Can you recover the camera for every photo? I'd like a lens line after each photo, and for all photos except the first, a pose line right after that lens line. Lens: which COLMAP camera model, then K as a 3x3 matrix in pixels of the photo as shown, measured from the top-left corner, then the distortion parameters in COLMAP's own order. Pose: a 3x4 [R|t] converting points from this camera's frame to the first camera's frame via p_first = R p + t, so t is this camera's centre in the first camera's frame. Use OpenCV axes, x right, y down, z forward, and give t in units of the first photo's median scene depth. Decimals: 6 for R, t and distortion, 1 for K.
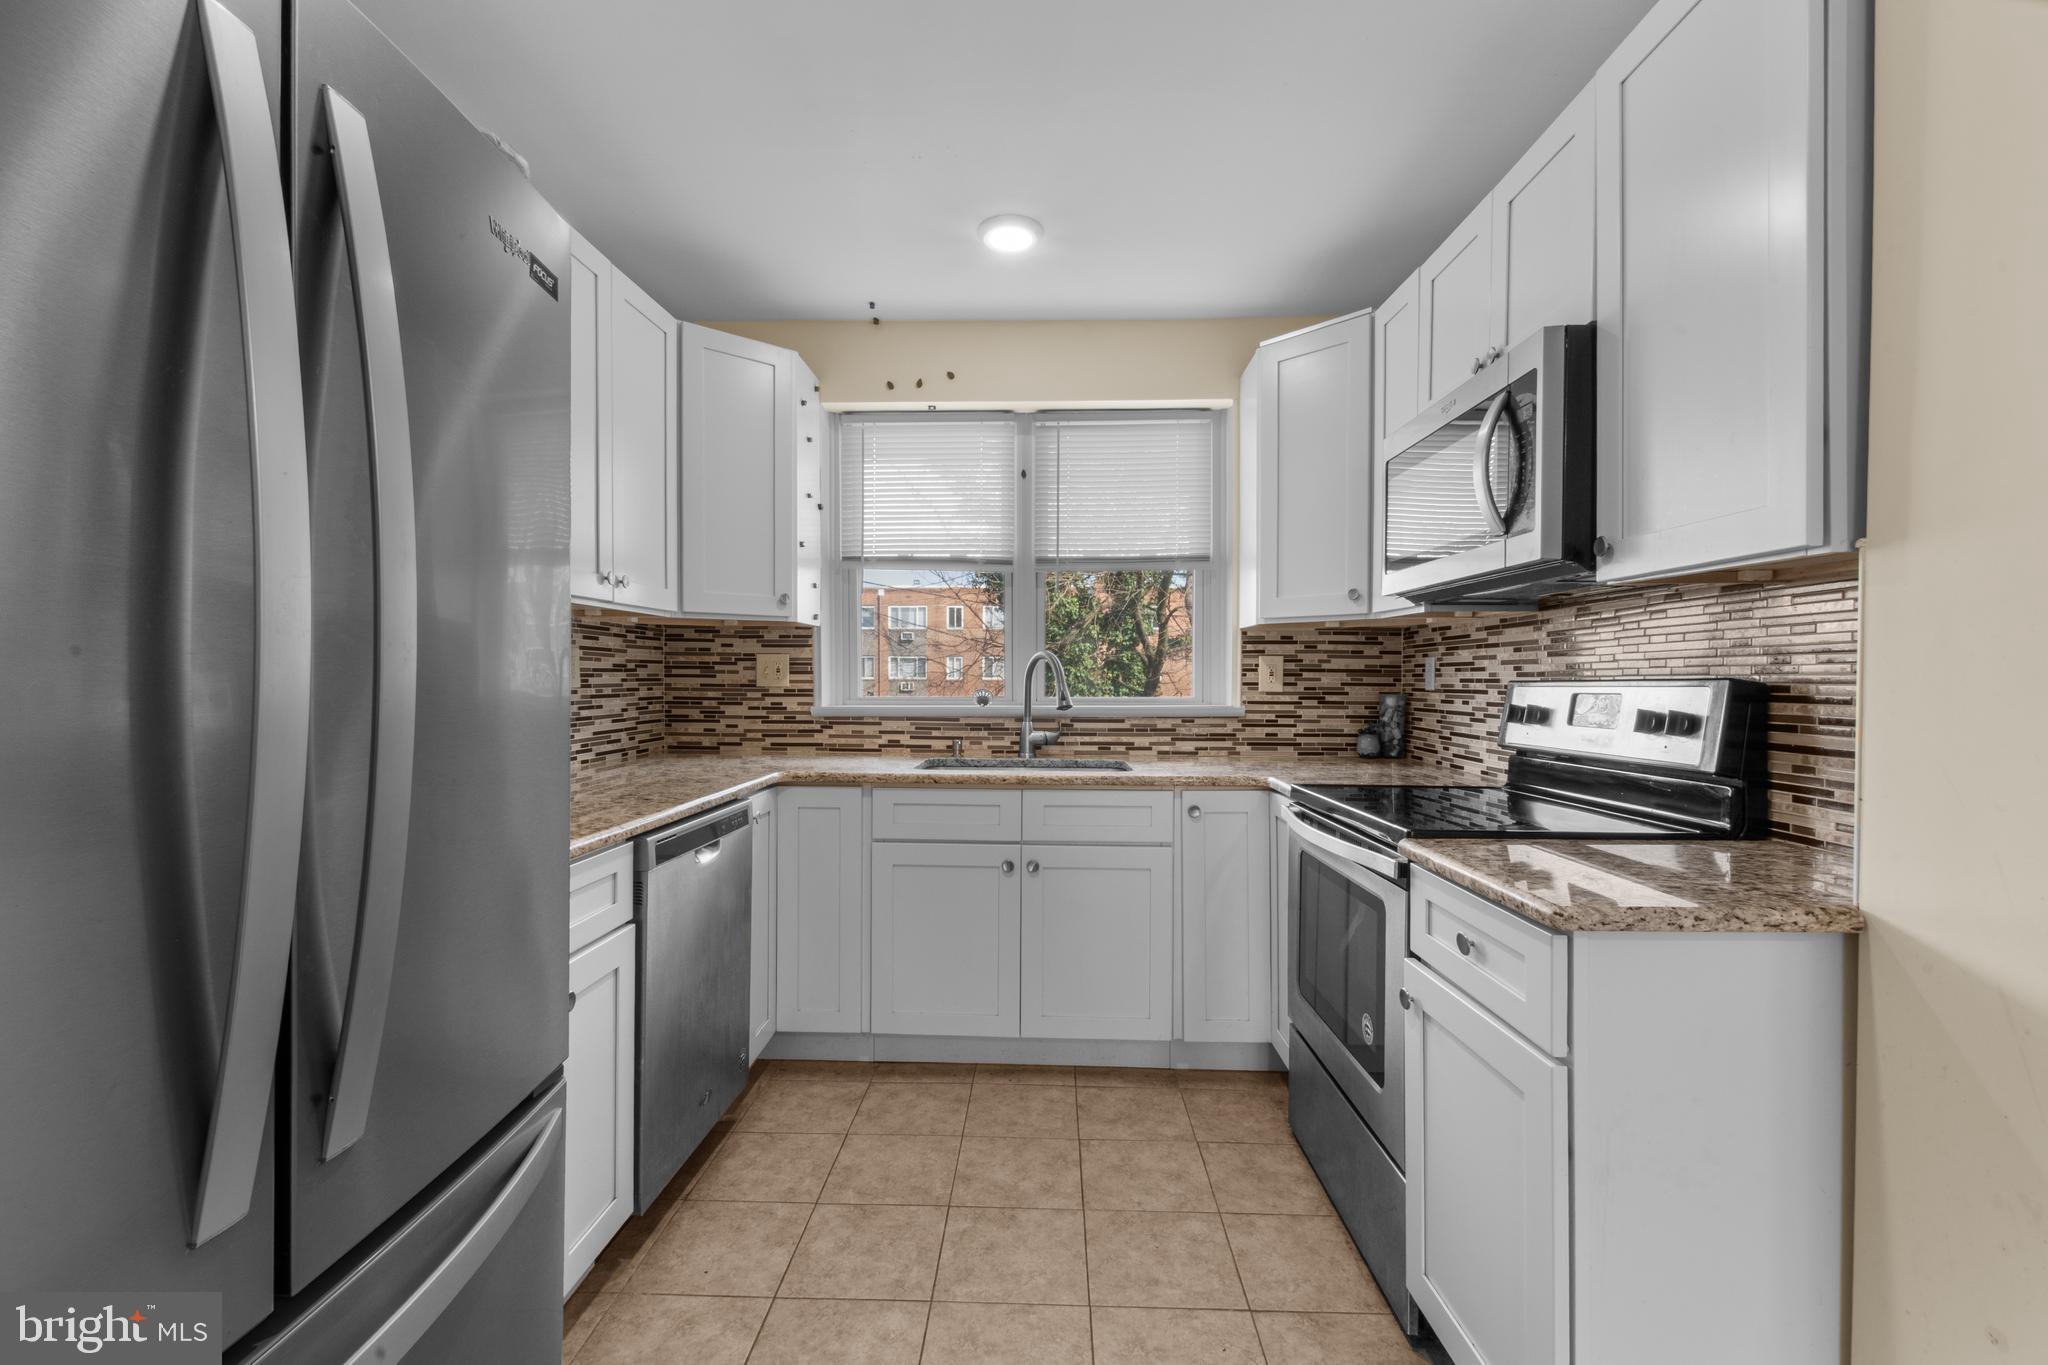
lens RADIAL K [[888.6, 0, 1021.7], [0, 888.6, 684.4], [0, 0, 1]] dist [0.007792, -0.001712]
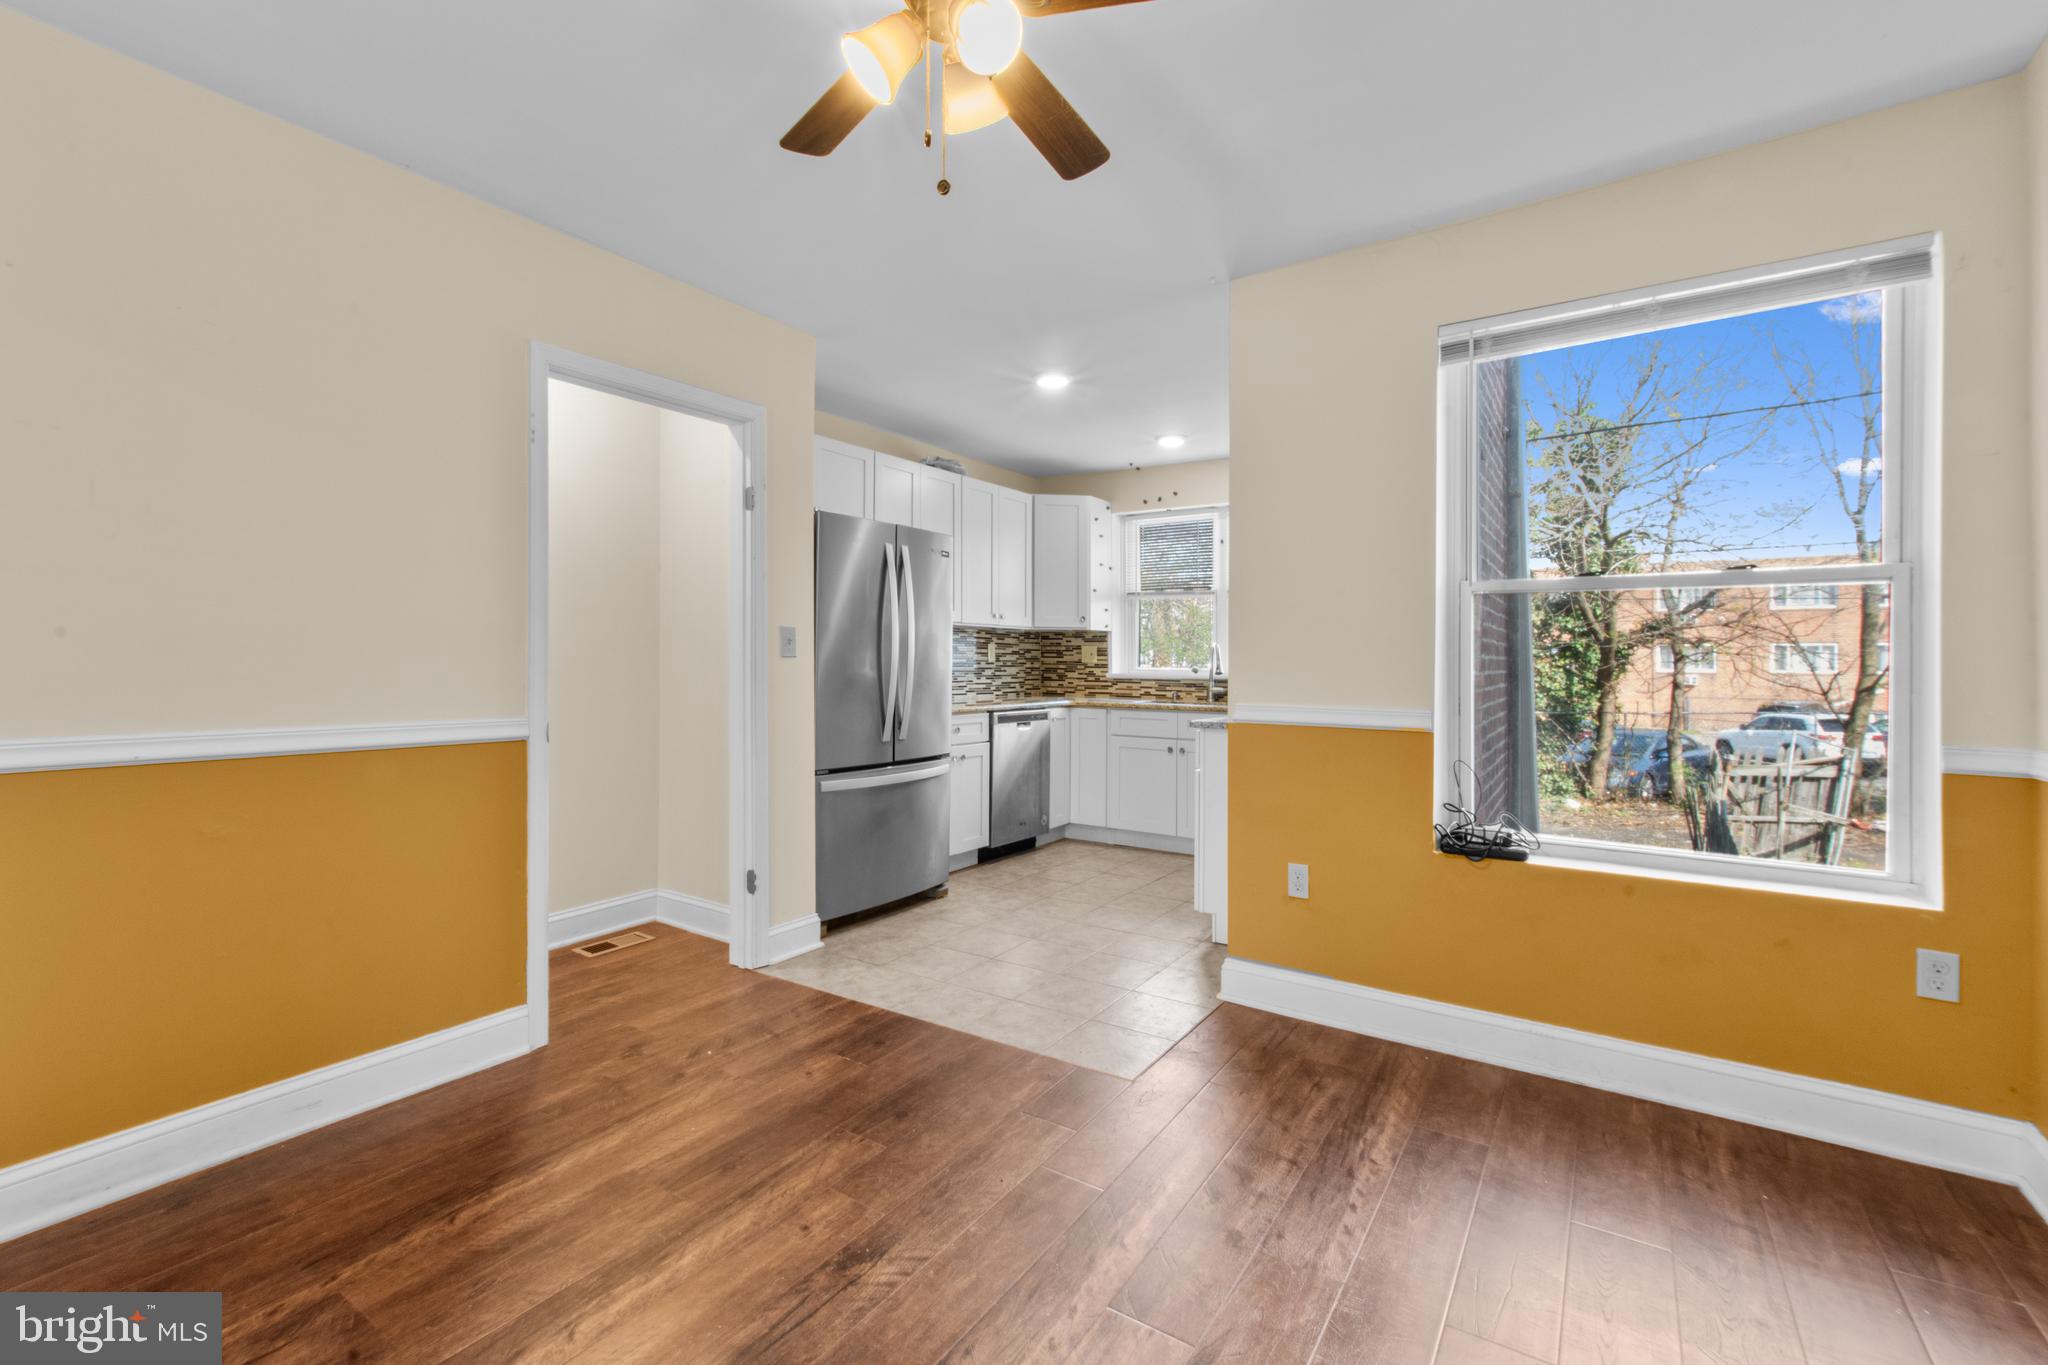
lens RADIAL K [[888.6, 0, 999.4], [0, 888.6, 677.8], [0, 0, 1]] dist [0.007792, -0.001712]
pose [[0.842984, 0.011808, -0.537810, 0.622790], [-0.009308, 0.999930, 0.007366, 0.024179], [0.537859, -0.001203, 0.843034, -0.764375]]
